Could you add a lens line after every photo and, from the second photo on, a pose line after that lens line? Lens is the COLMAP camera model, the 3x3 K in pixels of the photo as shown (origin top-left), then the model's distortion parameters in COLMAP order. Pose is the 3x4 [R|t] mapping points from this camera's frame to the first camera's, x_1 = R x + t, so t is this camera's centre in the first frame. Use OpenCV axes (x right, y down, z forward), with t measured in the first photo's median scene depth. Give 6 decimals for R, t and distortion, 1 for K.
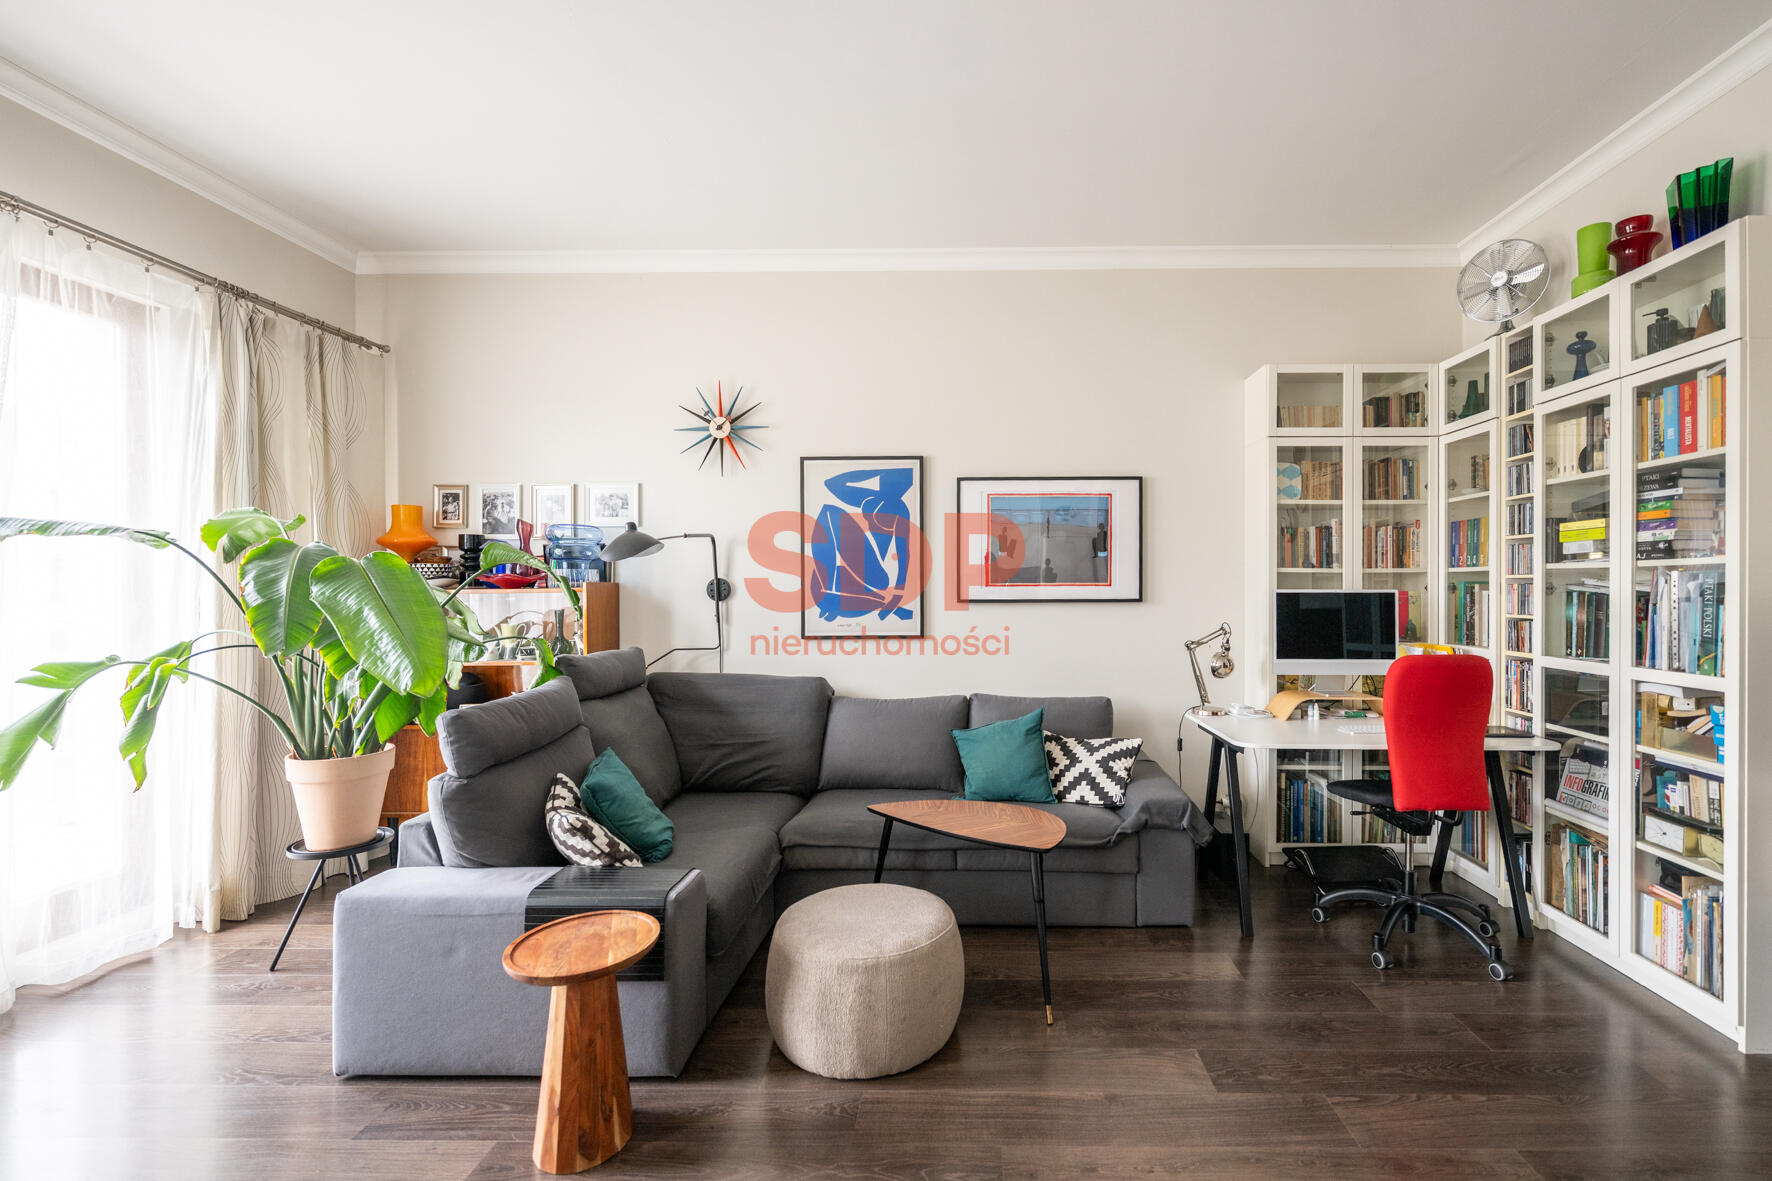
lens RADIAL K [[752.2, 0, 971.2], [0, 752.2, 591.2], [0, 0, 1]] dist [-0.000637, -0.000250]
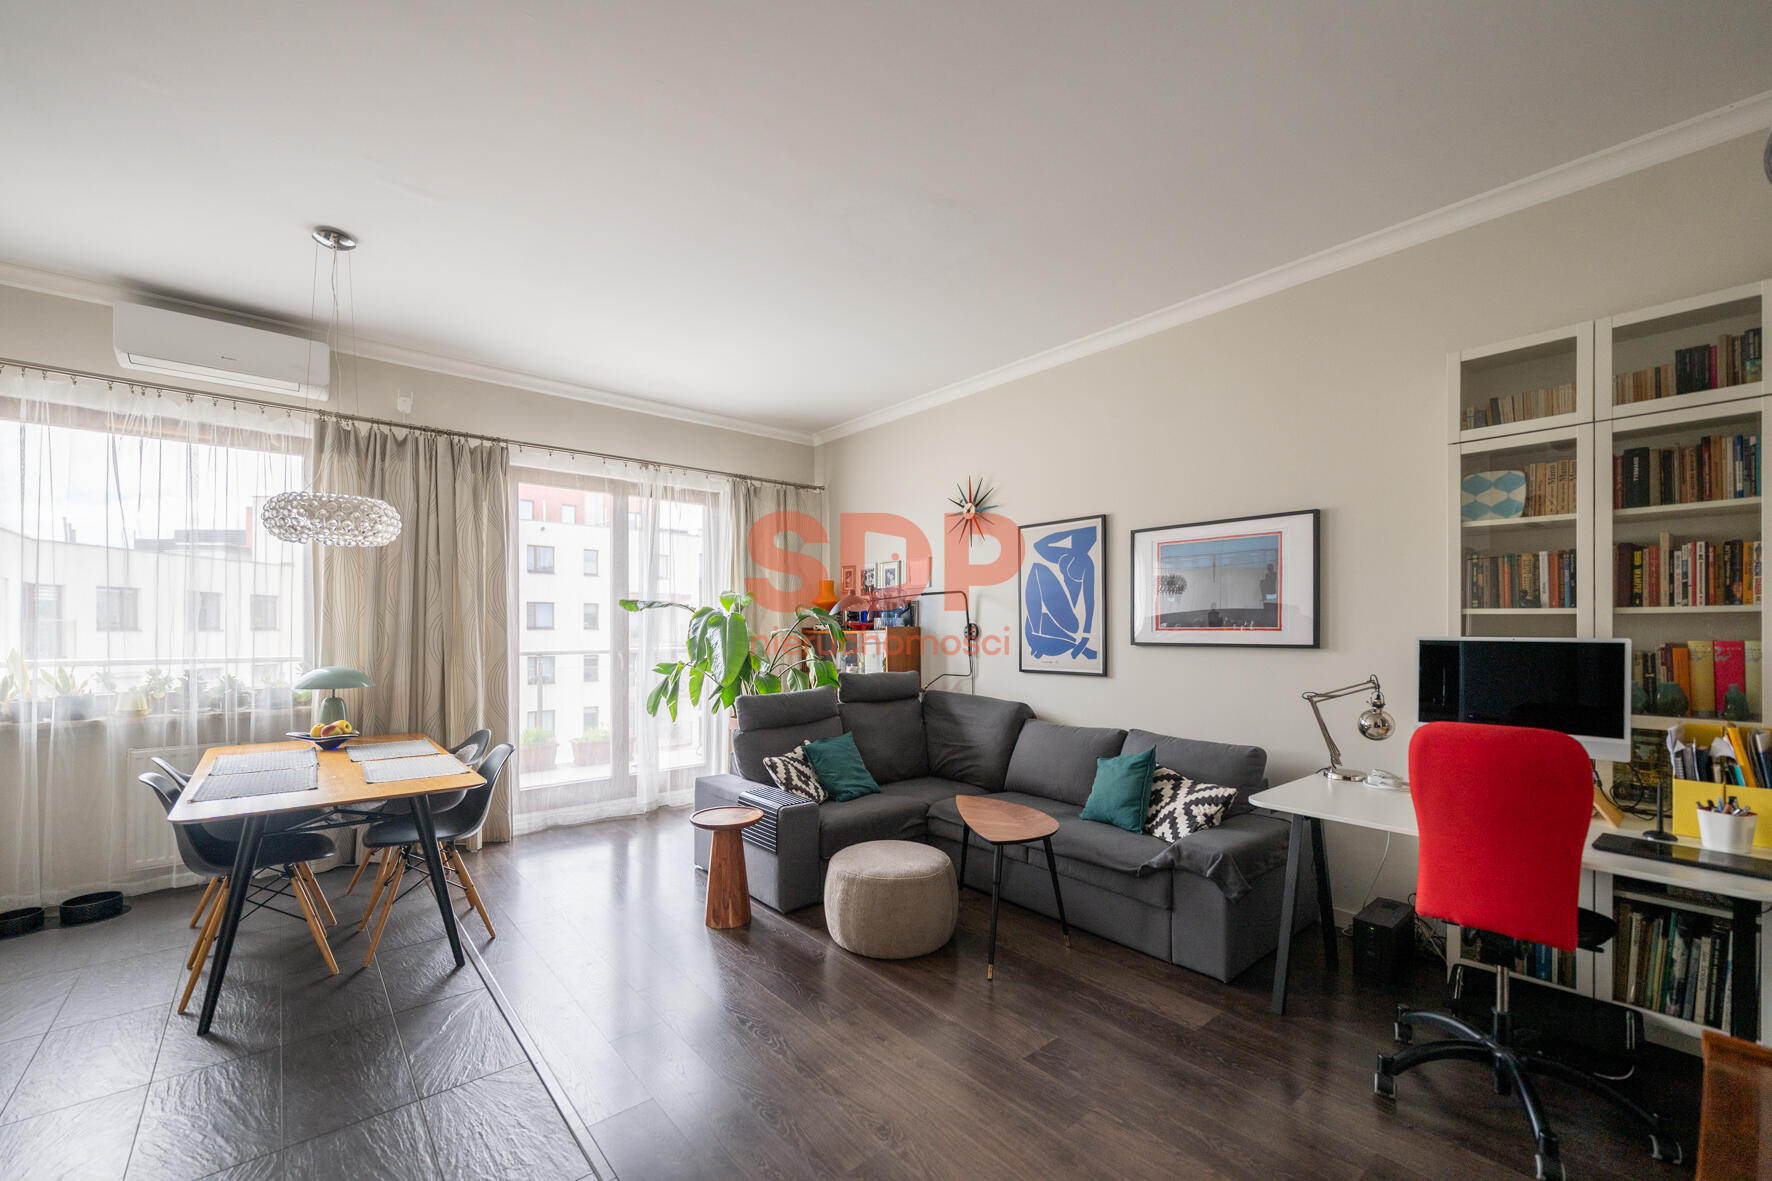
lens RADIAL K [[715.7, 0, 877.4], [0, 715.7, 629.1], [0, 0, 1]] dist [-0.002354, 0.000021]
pose [[0.655113, 0.003235, -0.755524, 0.597000], [-0.003777, 0.999992, 0.001007, -0.008779], [0.755522, 0.002194, 0.655120, 0.046696]]
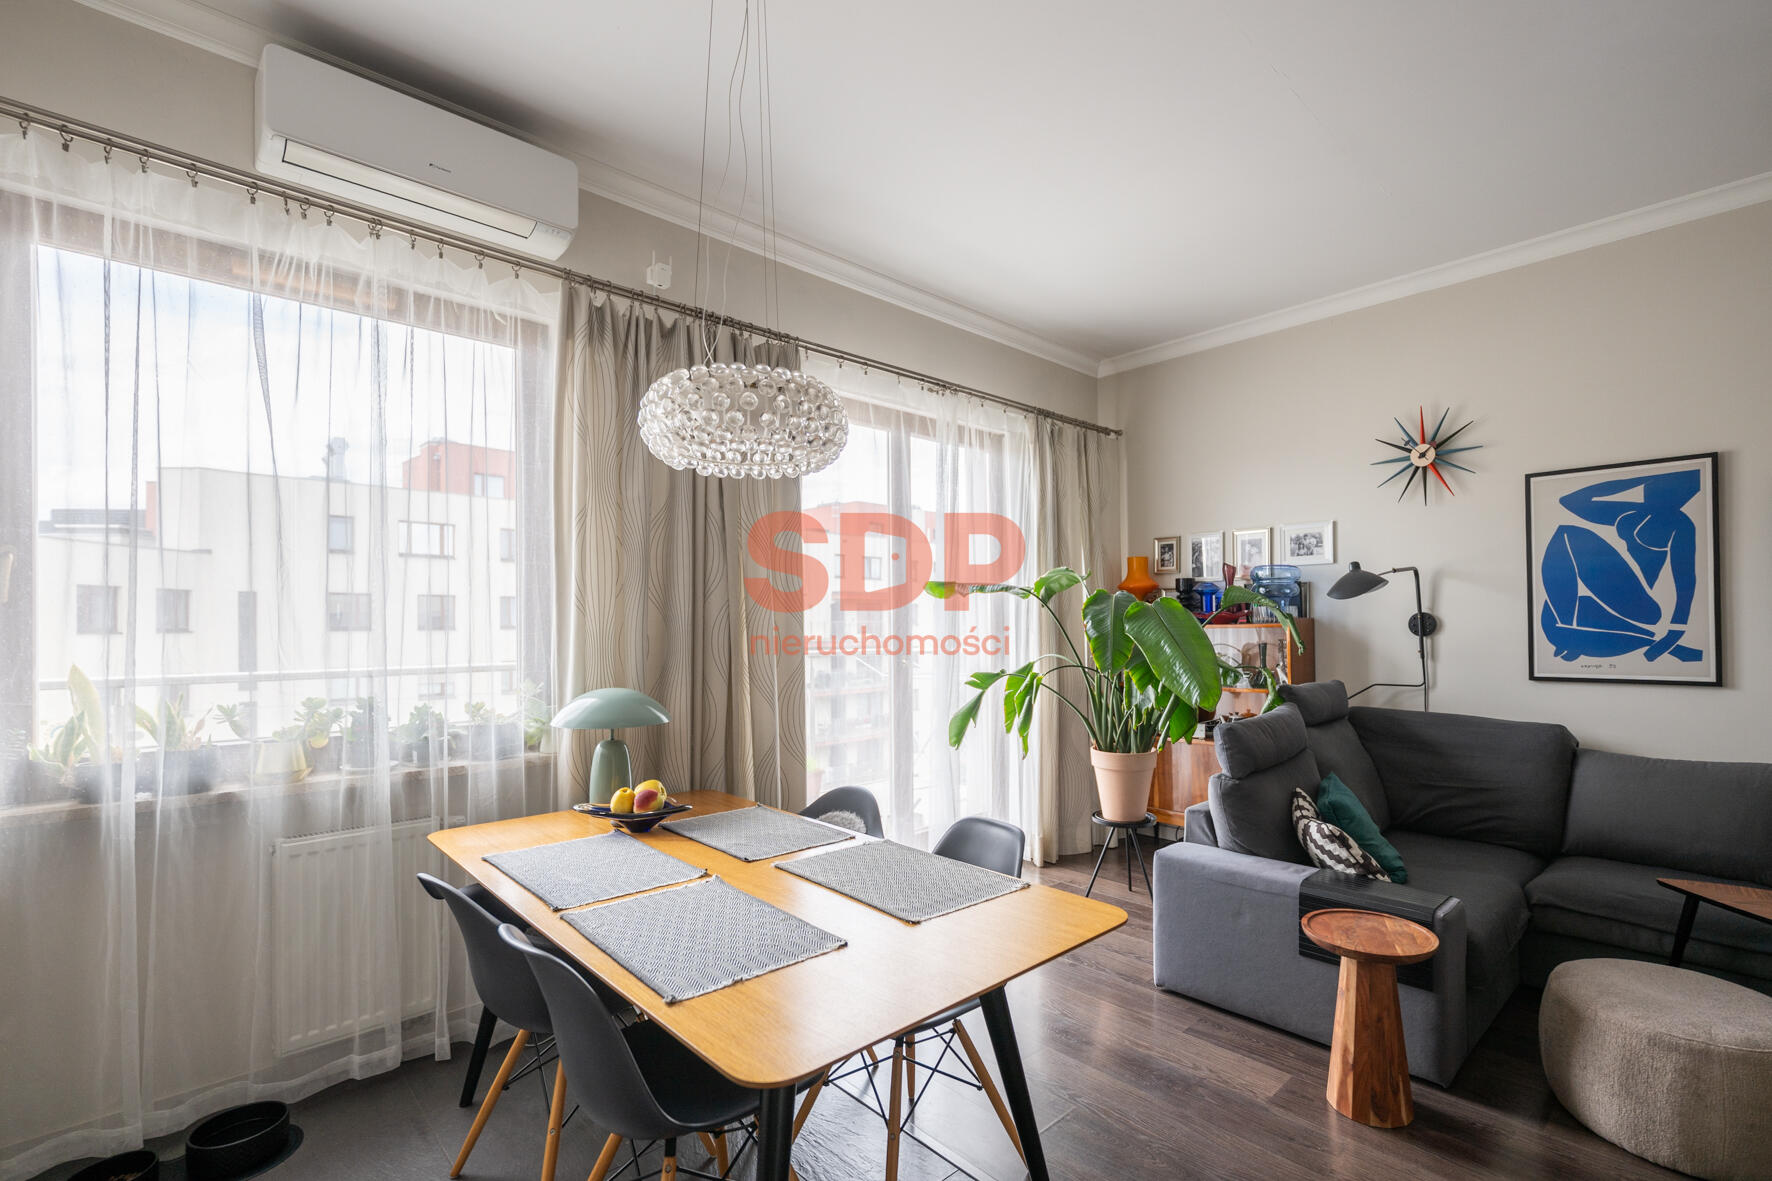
lens RADIAL K [[805.1, 0, 938.9], [0, 805.1, 617.1], [0, 0, 1]] dist [-0.000543, -0.000291]
pose [[0.707045, -0.009652, -0.707103, -0.053599], [0.003453, 0.999942, -0.010197, -0.003452], [0.707160, 0.004769, 0.707037, -0.182269]]
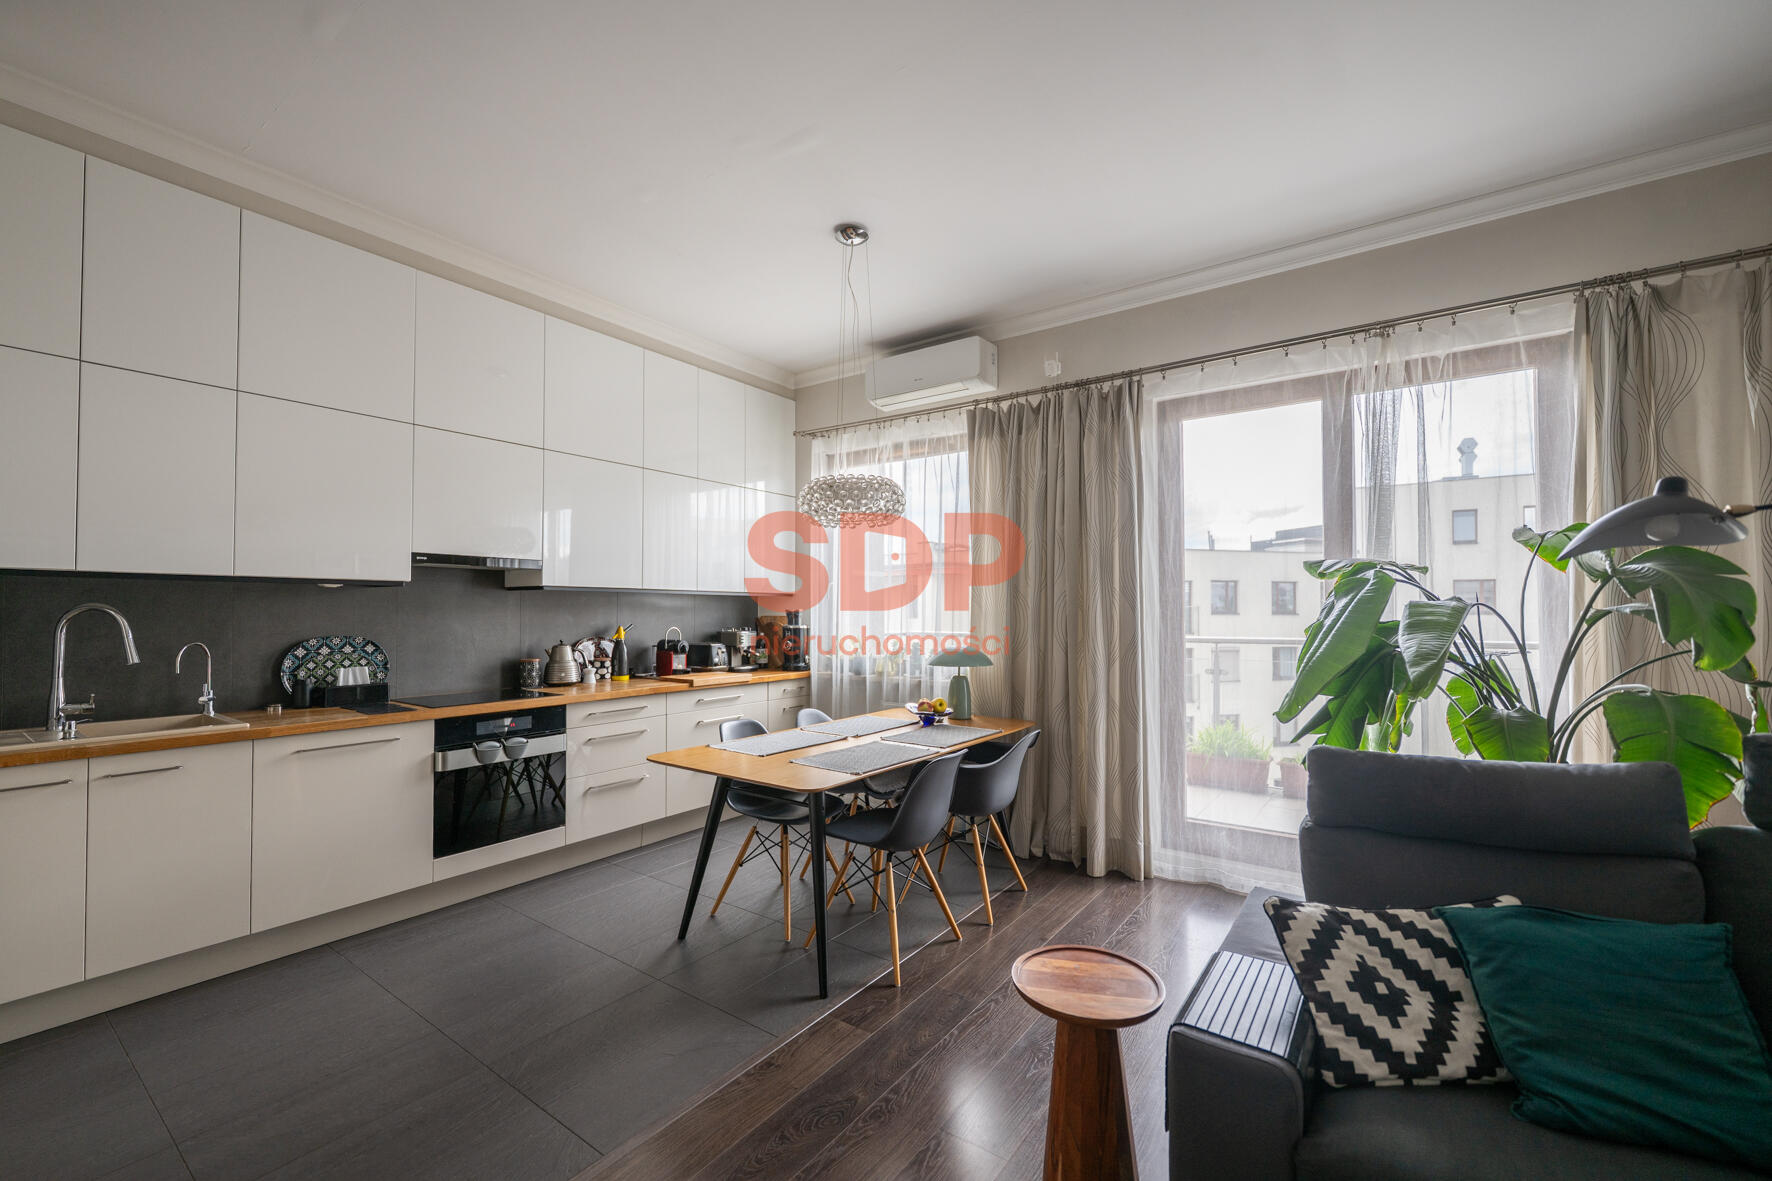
lens RADIAL K [[731.6, 0, 883.5], [0, 731.6, 597.1], [0, 0, 1]] dist [-0.001470, -0.000144]
pose [[-0.585182, -0.013556, -0.810789, 0.220172], [-0.001135, 0.999873, -0.015899, -0.004168], [0.810901, -0.008383, -0.585123, 0.730370]]
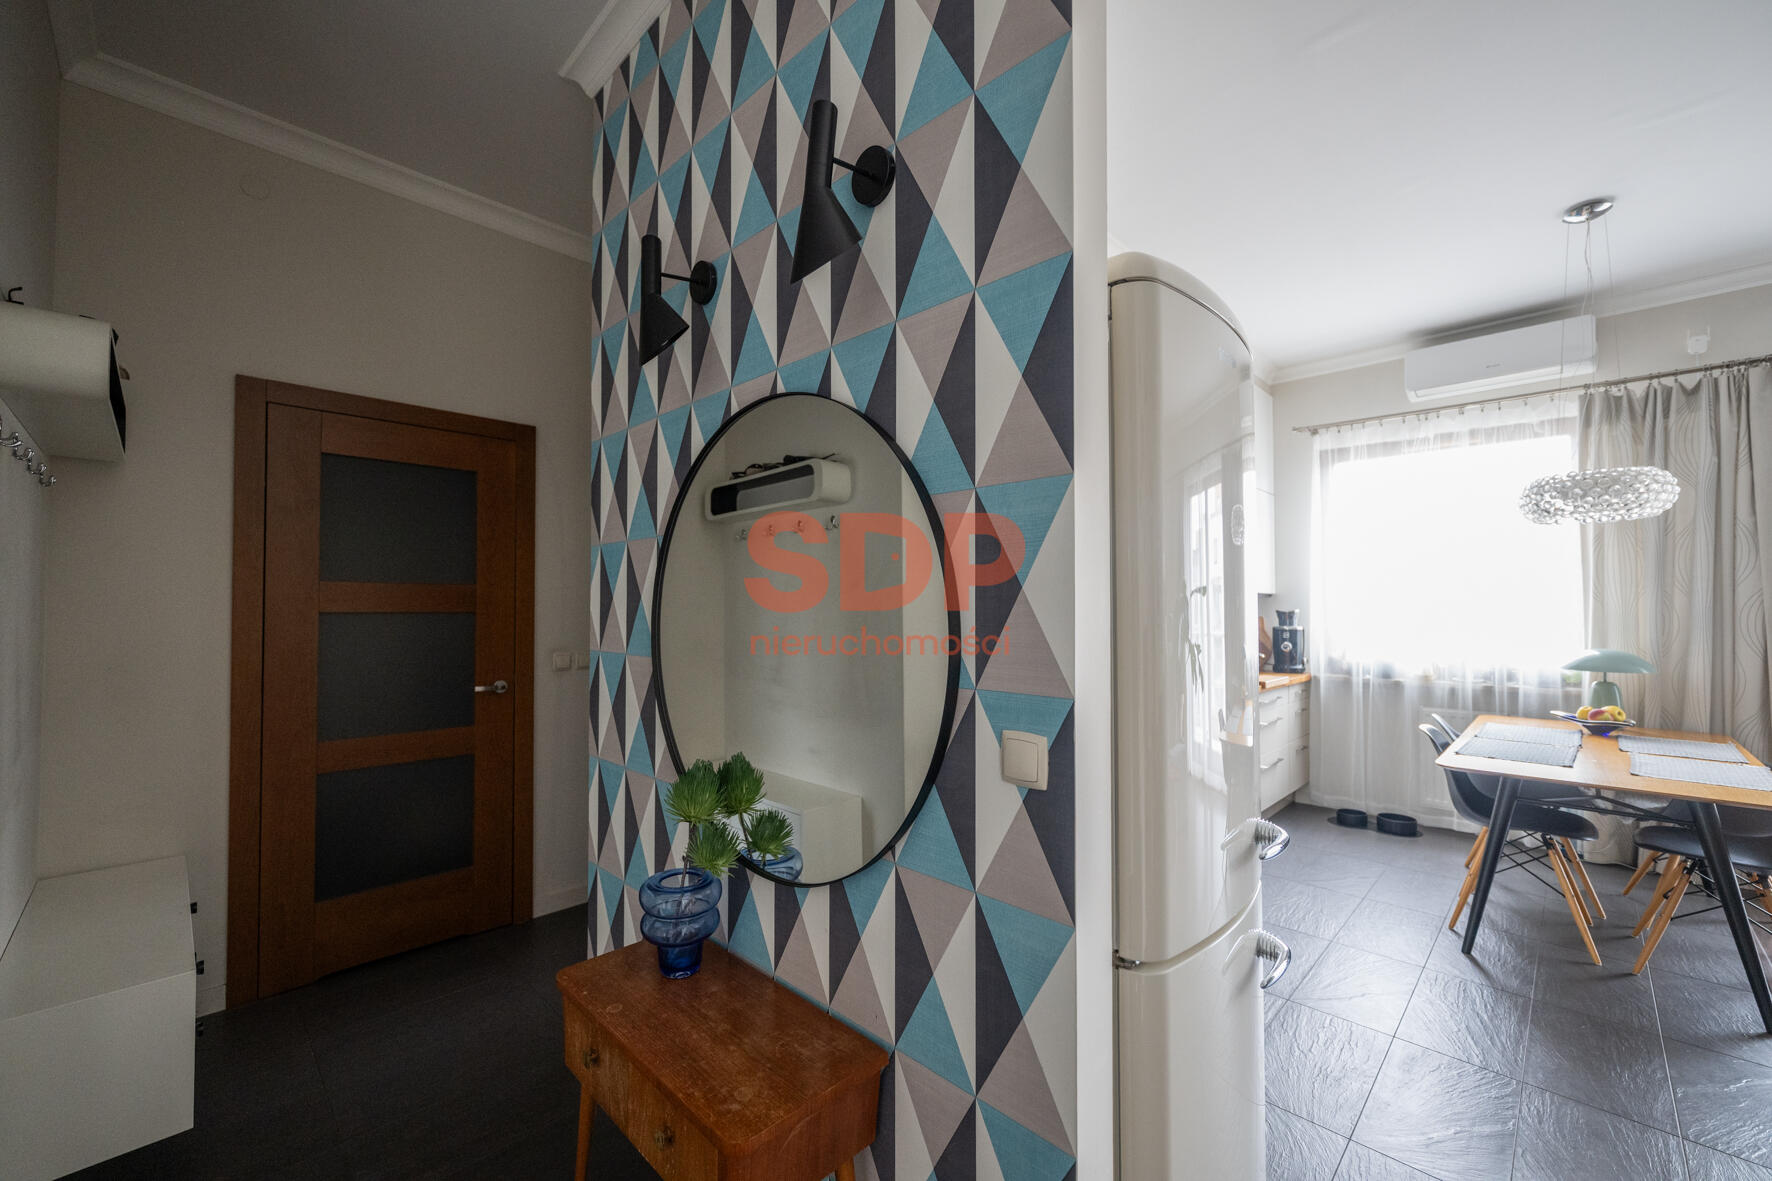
lens RADIAL K [[702.5, 0, 891.0], [0, 702.5, 596.1], [0, 0, 1]] dist [0.000061, 0.000072]
pose [[-0.688582, -0.013474, -0.725033, 0.682591], [-0.000838, 0.999841, -0.017785, -0.004918], [0.725158, -0.011639, -0.688484, 0.087416]]
